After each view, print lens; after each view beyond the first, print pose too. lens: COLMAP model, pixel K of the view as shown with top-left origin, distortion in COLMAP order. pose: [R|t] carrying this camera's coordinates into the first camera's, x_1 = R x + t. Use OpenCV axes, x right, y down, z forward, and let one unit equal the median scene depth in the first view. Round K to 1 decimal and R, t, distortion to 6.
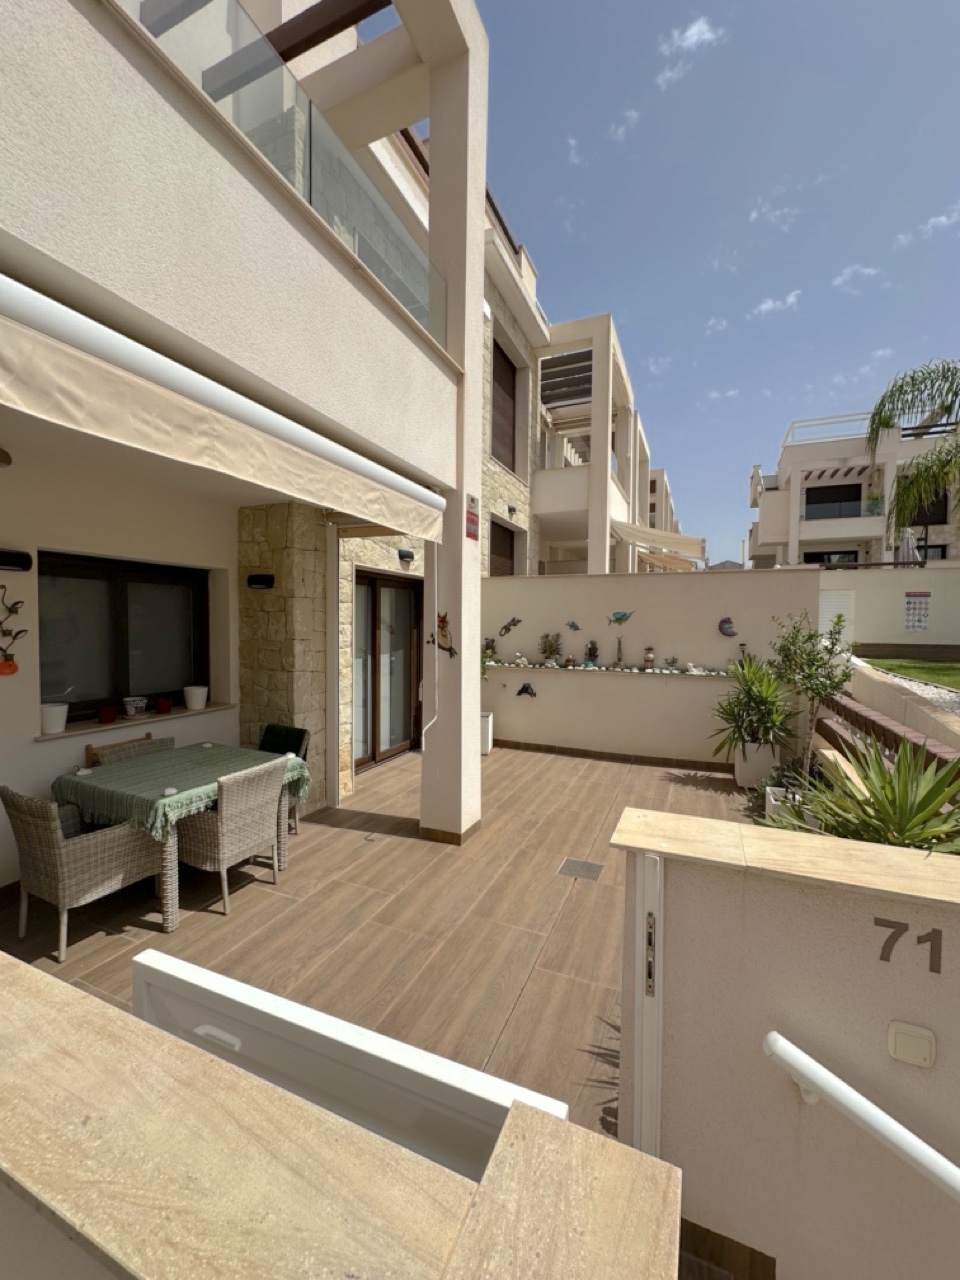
lens RADIAL K [[510.1, 0, 481.0], [0, 510.1, 639.3], [0, 0, 1]] dist [-0.000844, 0.000129]
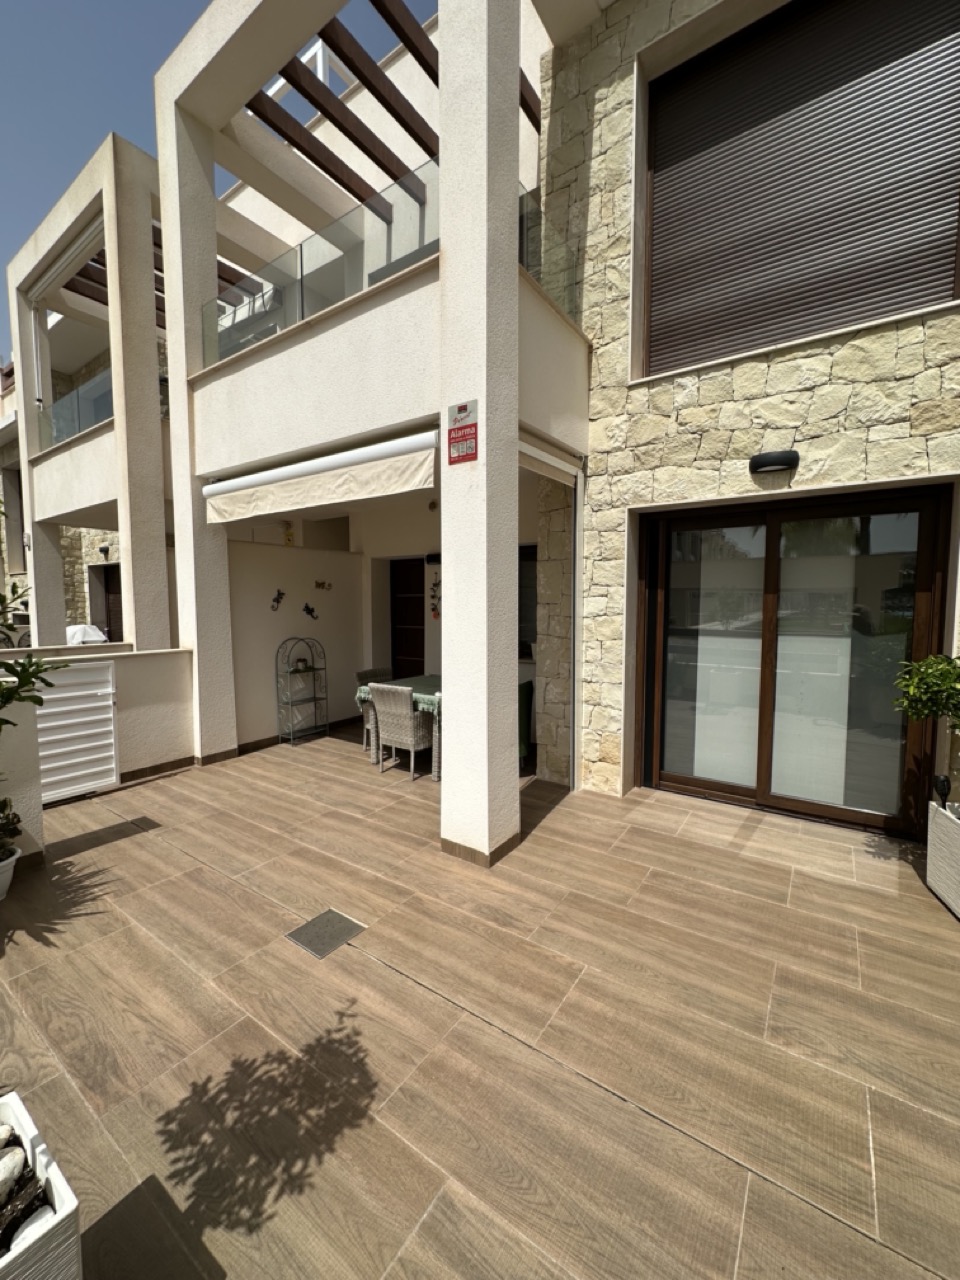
lens RADIAL K [[510.1, 0, 481.0], [0, 510.1, 639.3], [0, 0, 1]] dist [-0.000844, 0.000129]
pose [[-0.195572, 0.061995, -0.978728, 0.748153], [-0.031423, 0.997091, 0.069437, 0.006144], [0.980186, 0.044335, -0.193055, 1.234534]]
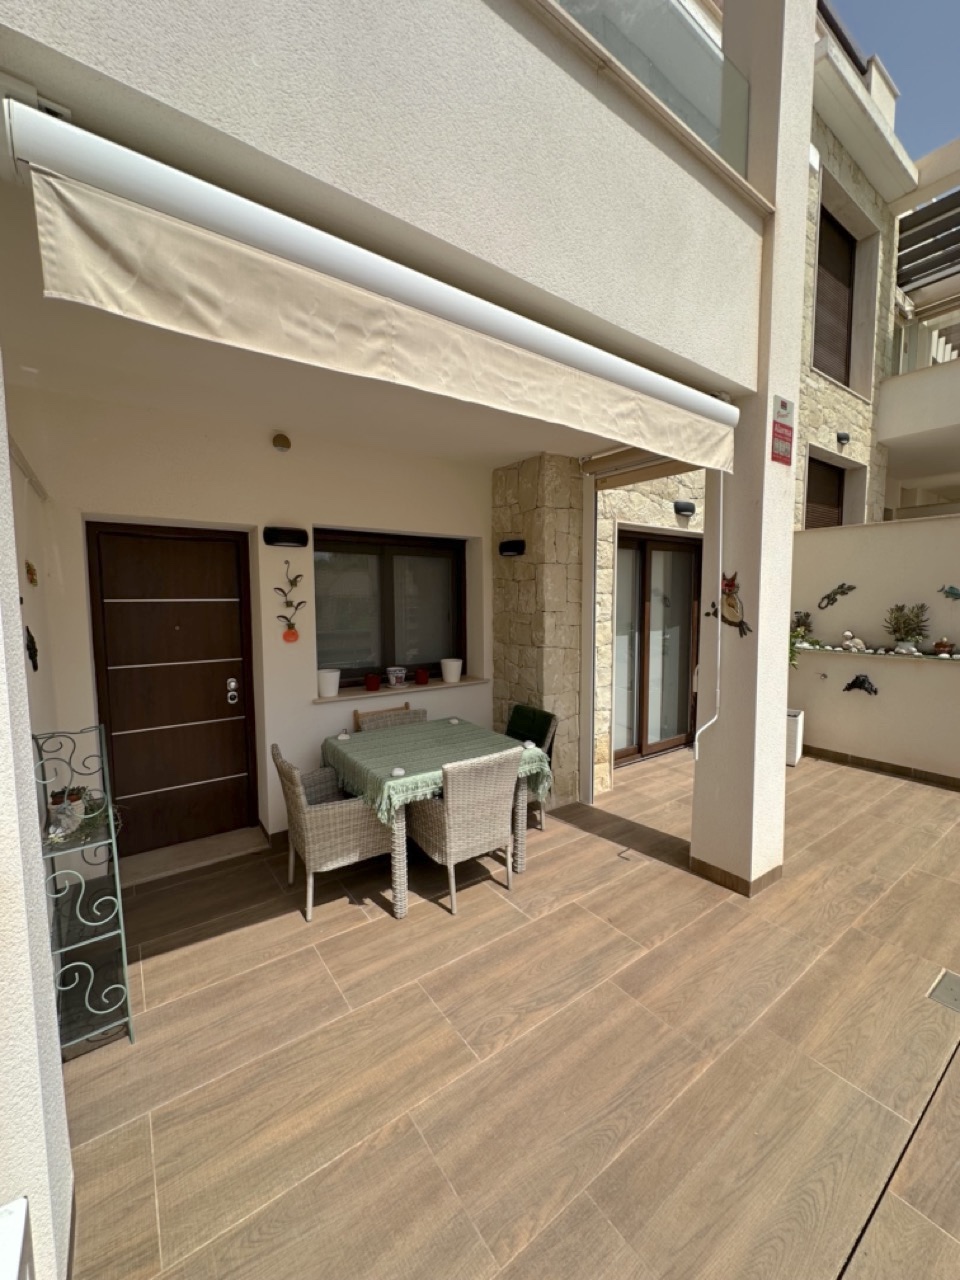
lens RADIAL K [[510.1, 0, 481.0], [0, 510.1, 639.3], [0, 0, 1]] dist [-0.000844, 0.000129]
pose [[0.858100, 0.027695, -0.512735, -0.005980], [-0.003400, 0.998829, 0.048259, 0.007381], [0.513471, -0.039668, 0.857190, 0.208515]]
